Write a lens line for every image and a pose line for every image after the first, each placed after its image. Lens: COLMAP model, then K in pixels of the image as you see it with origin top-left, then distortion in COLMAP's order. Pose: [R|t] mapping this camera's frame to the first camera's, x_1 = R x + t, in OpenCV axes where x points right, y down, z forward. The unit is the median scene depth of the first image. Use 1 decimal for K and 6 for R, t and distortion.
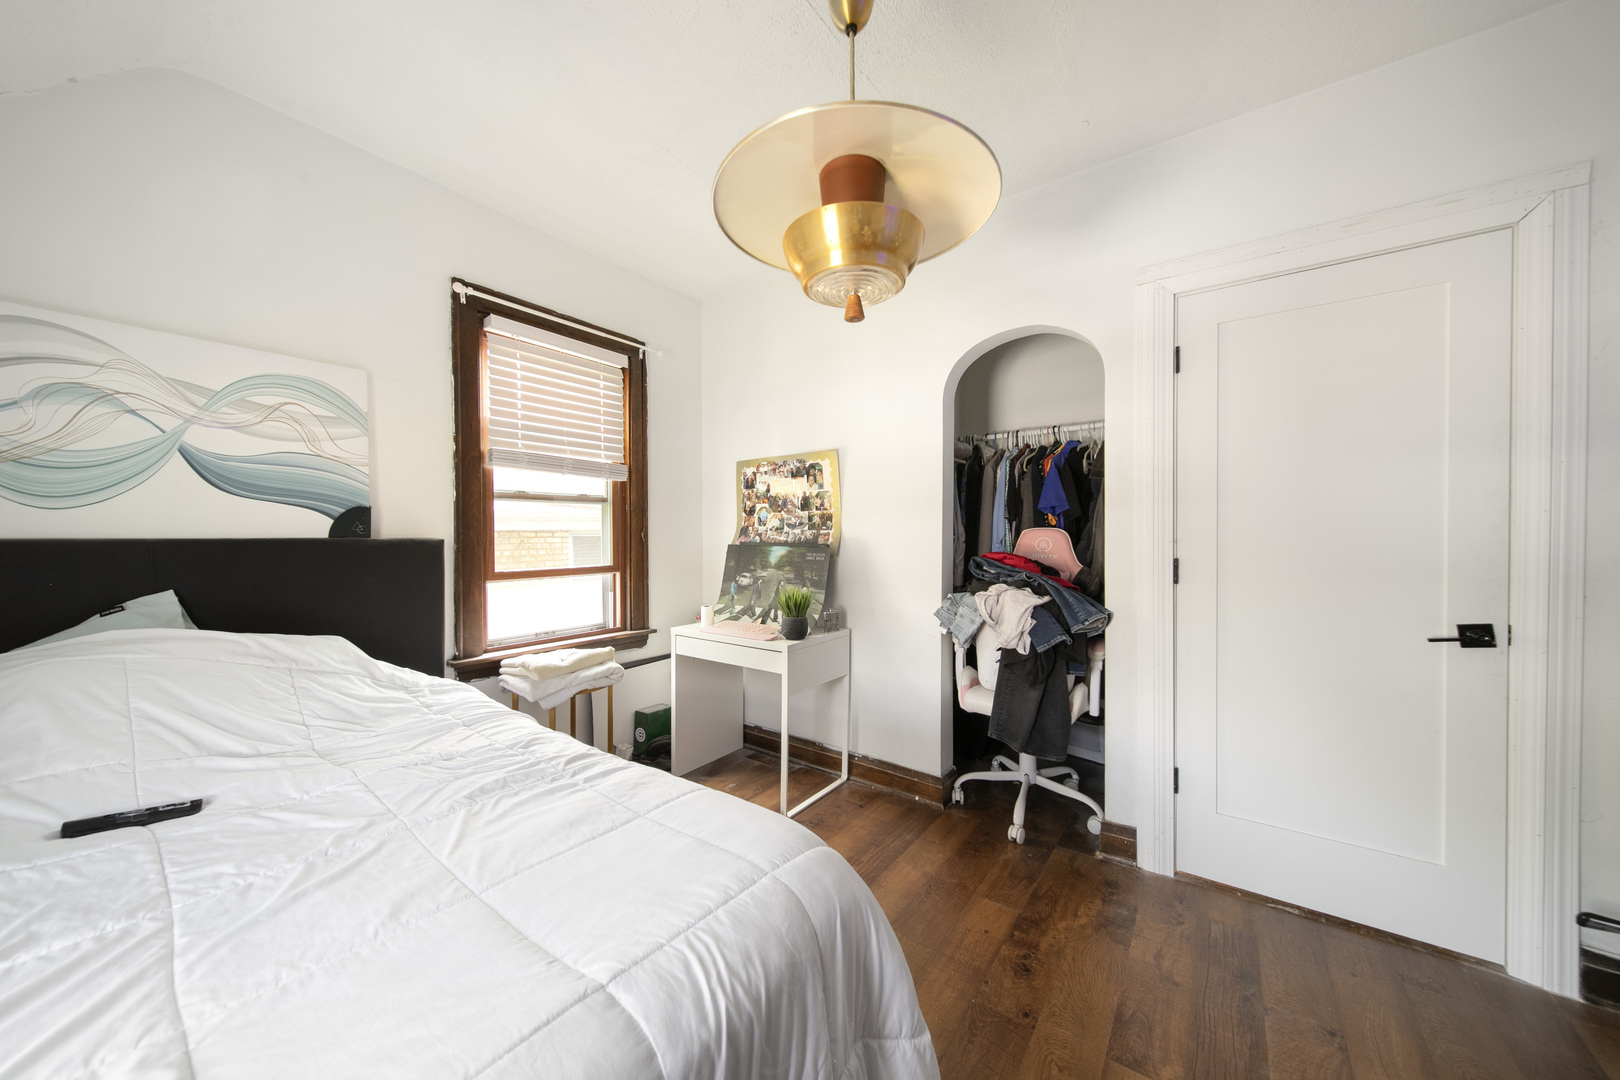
lens RADIAL K [[575.3, 0, 789.7], [0, 575.3, 538.6], [0, 0, 1]] dist [-0.000234, -0.000145]
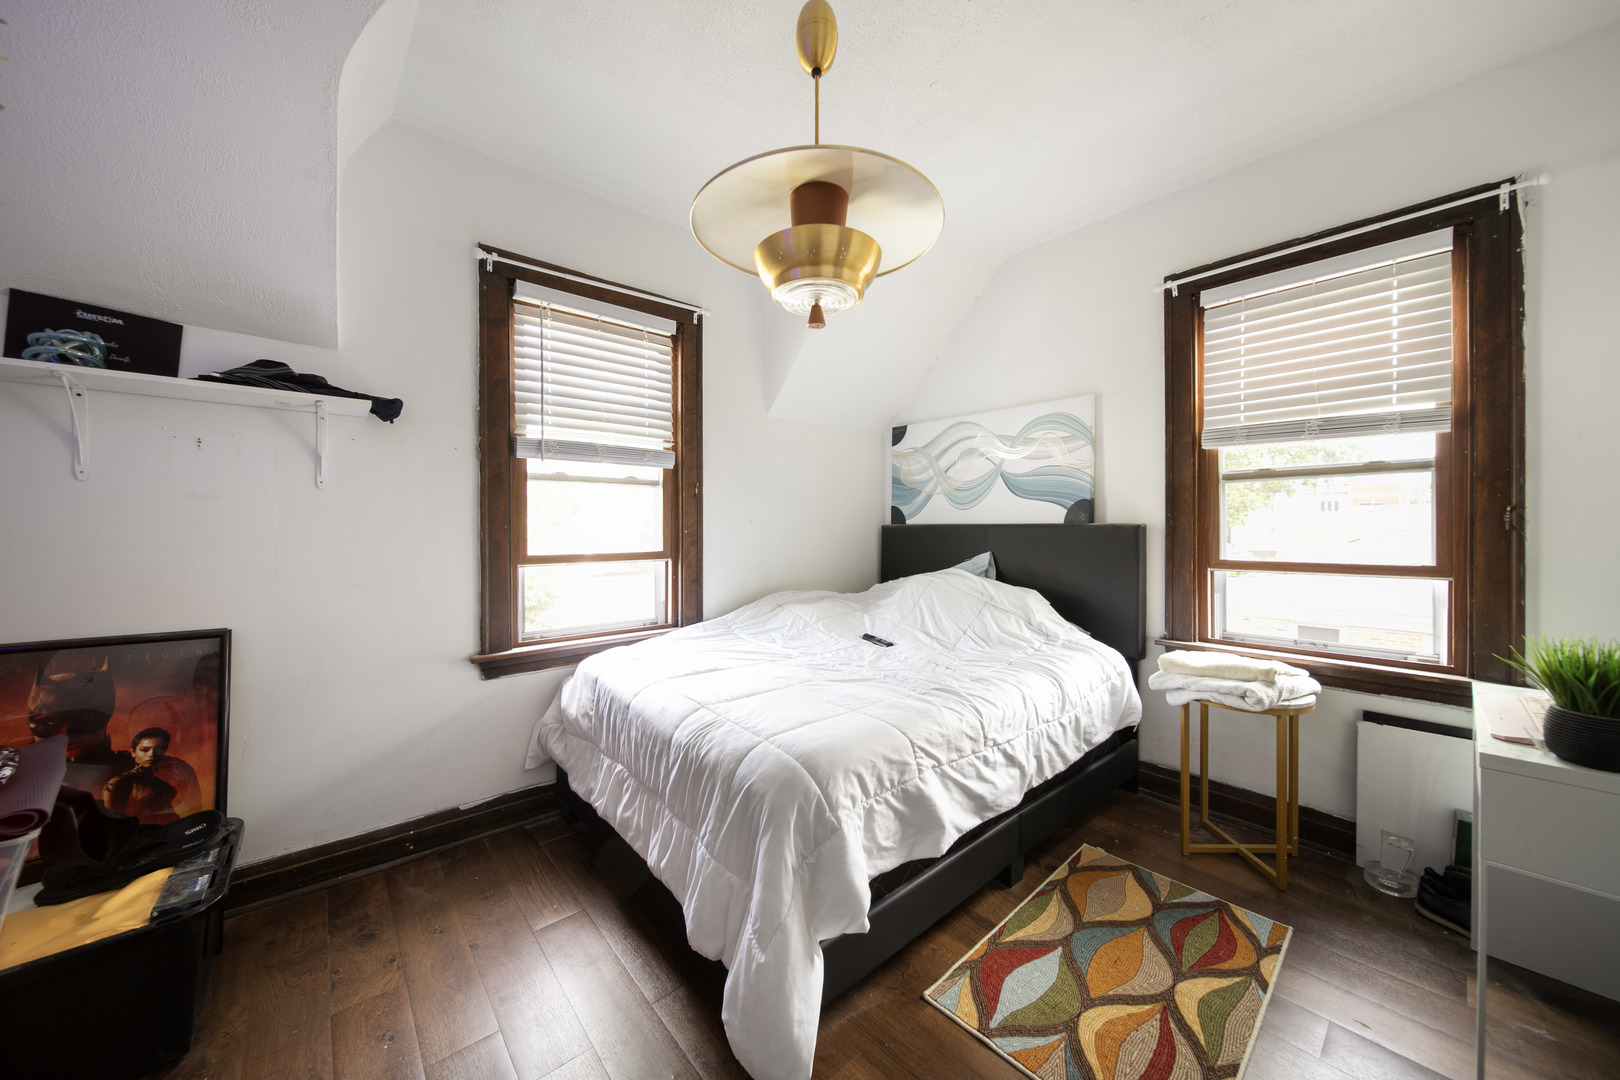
lens RADIAL K [[572.1, 0, 814.1], [0, 572.1, 530.0], [0, 0, 1]] dist [-0.001195, -0.000473]
pose [[-0.213158, 0.010438, -0.976962, 0.546372], [-0.003904, 0.999926, 0.011535, 0.001672], [0.977010, 0.006273, -0.213102, 0.556218]]
